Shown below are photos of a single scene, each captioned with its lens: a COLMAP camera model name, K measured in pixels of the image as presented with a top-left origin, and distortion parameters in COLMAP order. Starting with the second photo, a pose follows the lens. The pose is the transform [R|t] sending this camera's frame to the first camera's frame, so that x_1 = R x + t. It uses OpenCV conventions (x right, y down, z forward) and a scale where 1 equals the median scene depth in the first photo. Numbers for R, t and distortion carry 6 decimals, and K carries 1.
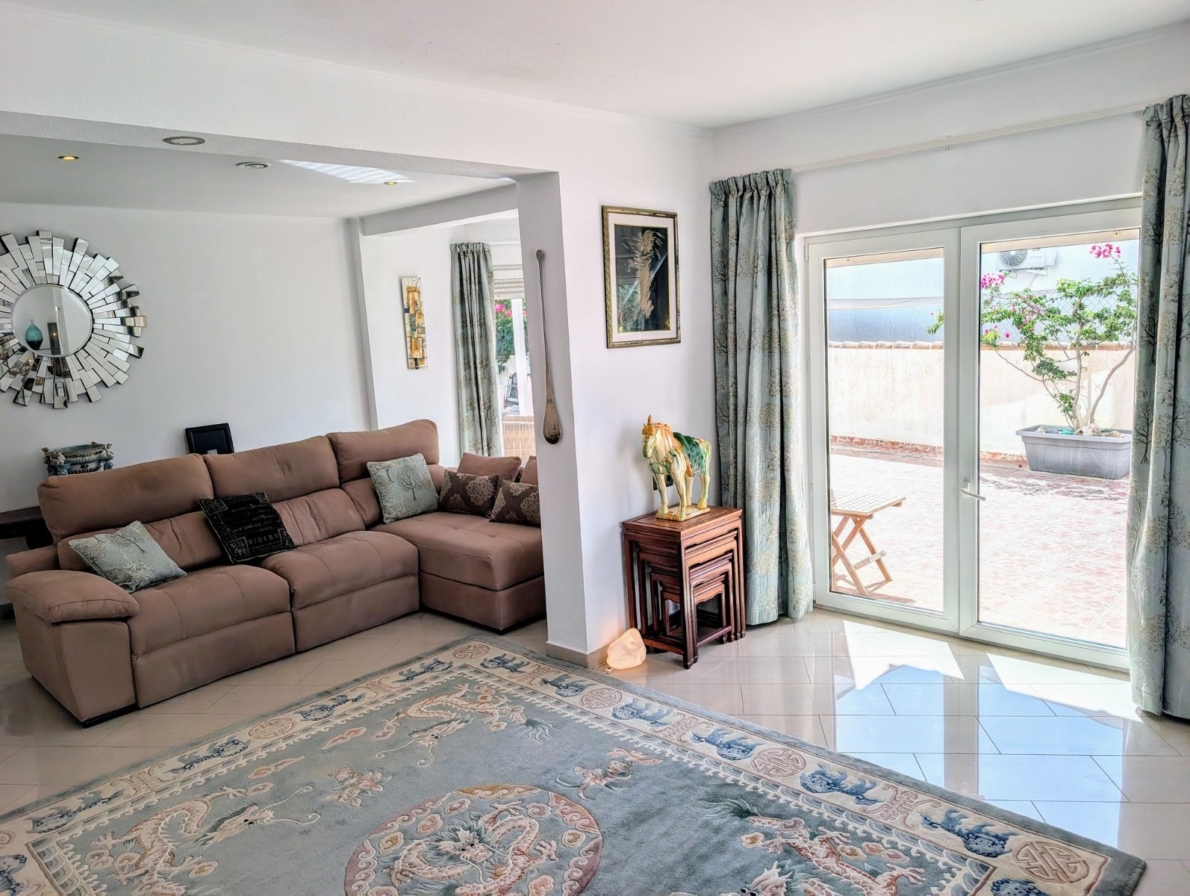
lens RADIAL K [[857.3, 0, 588.8], [0, 857.3, 448.5], [0, 0, 1]] dist [0.029312, -0.026088]
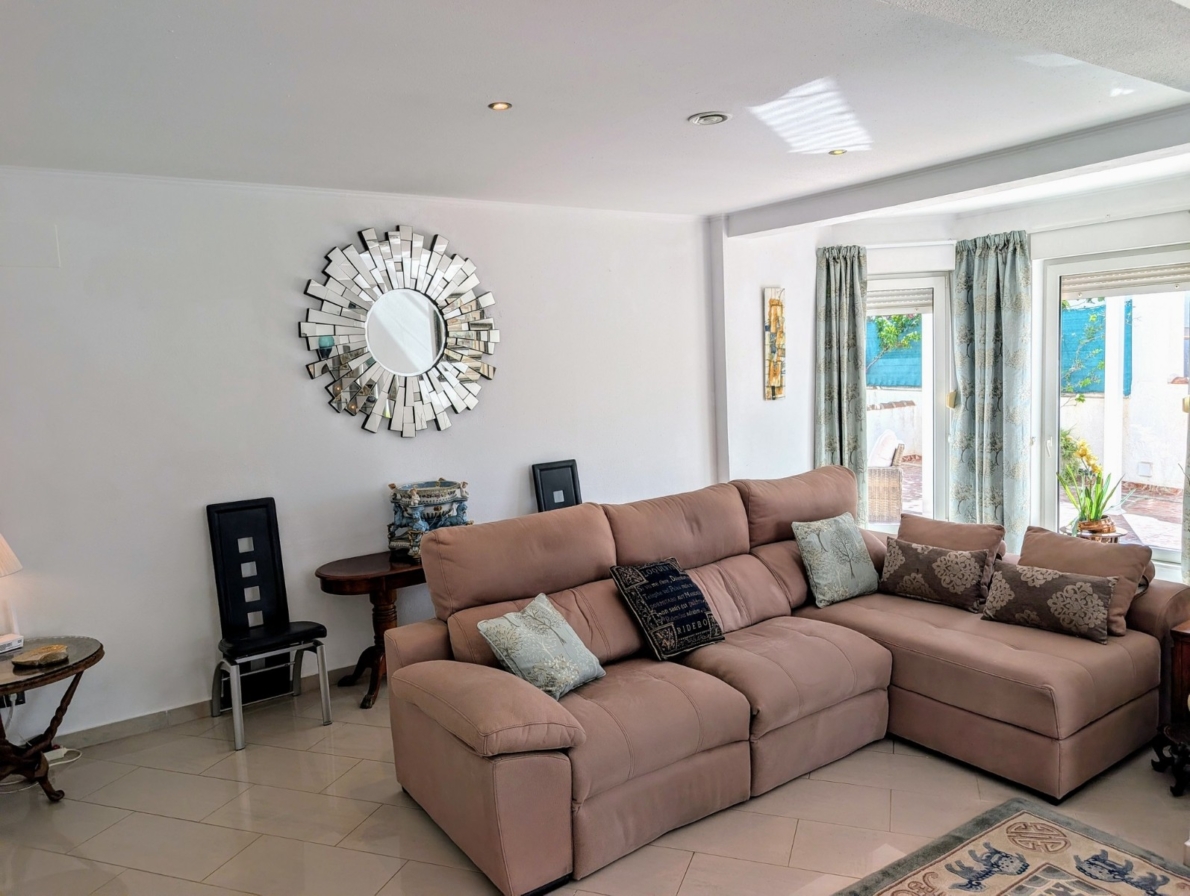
lens RADIAL K [[857.3, 0, 591.3], [0, 857.3, 450.8], [0, 0, 1]] dist [0.029312, -0.026088]
pose [[0.978179, 0.035906, -0.204636, -0.301570], [-0.043149, 0.998586, -0.031040, -0.016676], [0.203232, 0.039193, 0.978346, 0.250769]]
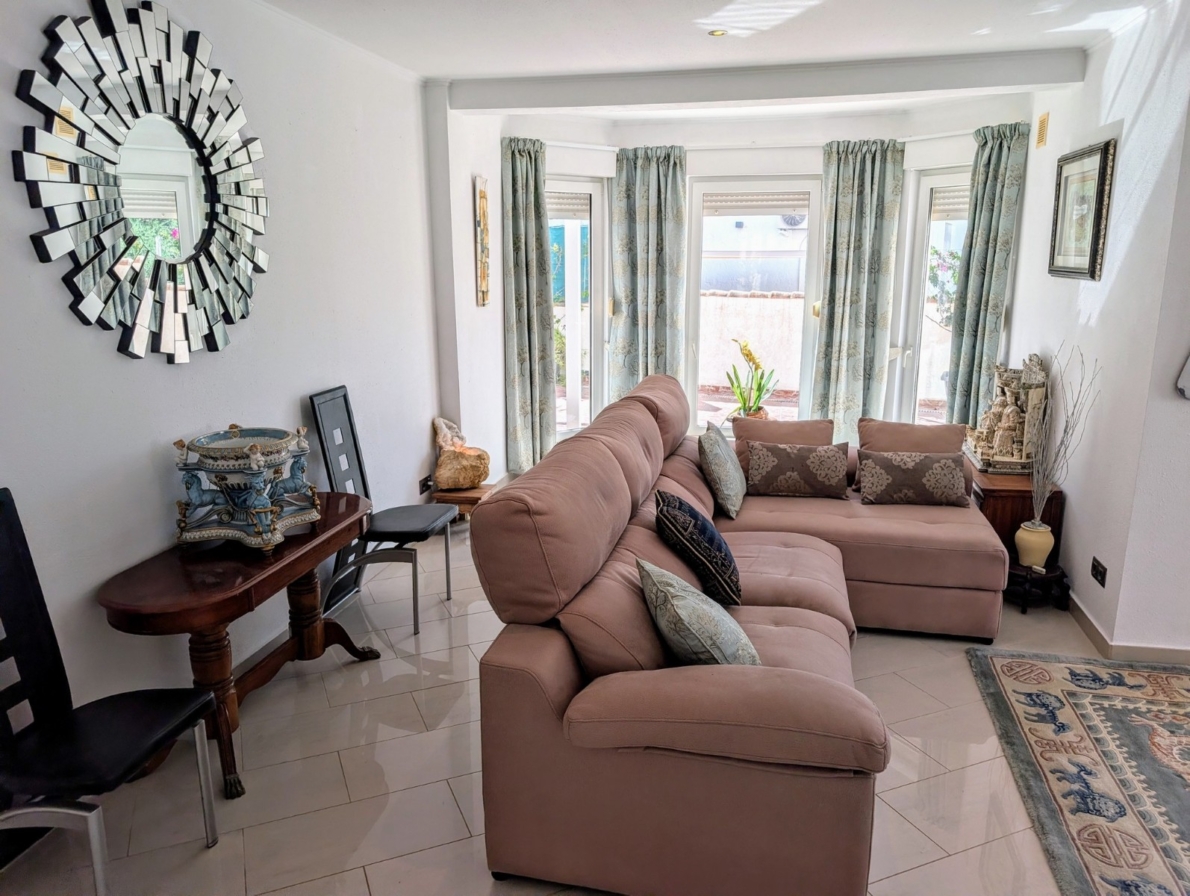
lens RADIAL K [[857.3, 0, 591.6], [0, 857.3, 452.4], [0, 0, 1]] dist [0.029312, -0.026088]
pose [[0.857252, -0.062099, 0.511139, -0.753771], [0.031304, 0.997150, 0.068645, -0.023411], [-0.513945, -0.042846, 0.856753, 0.479830]]
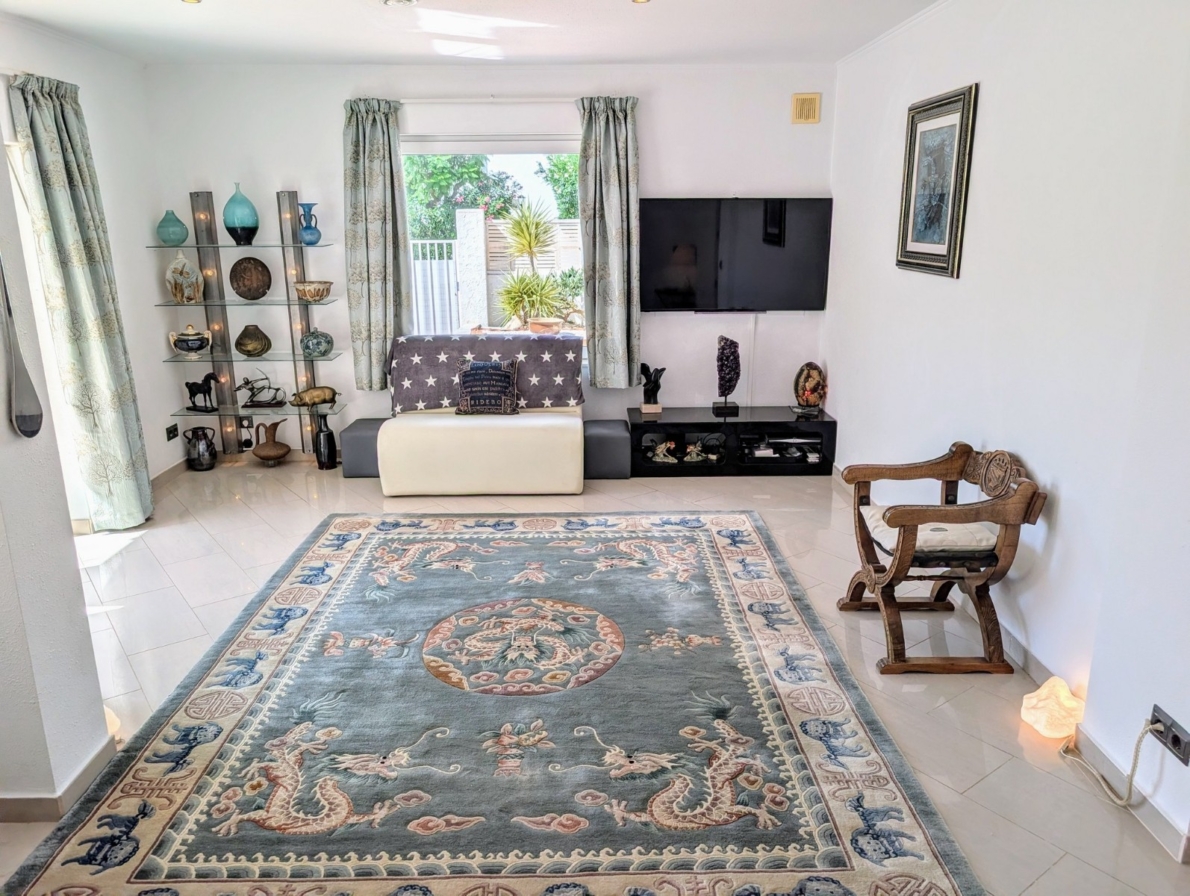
lens RADIAL K [[857.3, 0, 593.9], [0, 857.3, 451.8], [0, 0, 1]] dist [0.029312, -0.026088]
pose [[-0.700418, -0.127222, 0.702303, -0.574000], [0.153148, 0.934277, 0.321982, -0.099562], [-0.697109, 0.333078, -0.634900, 0.891772]]
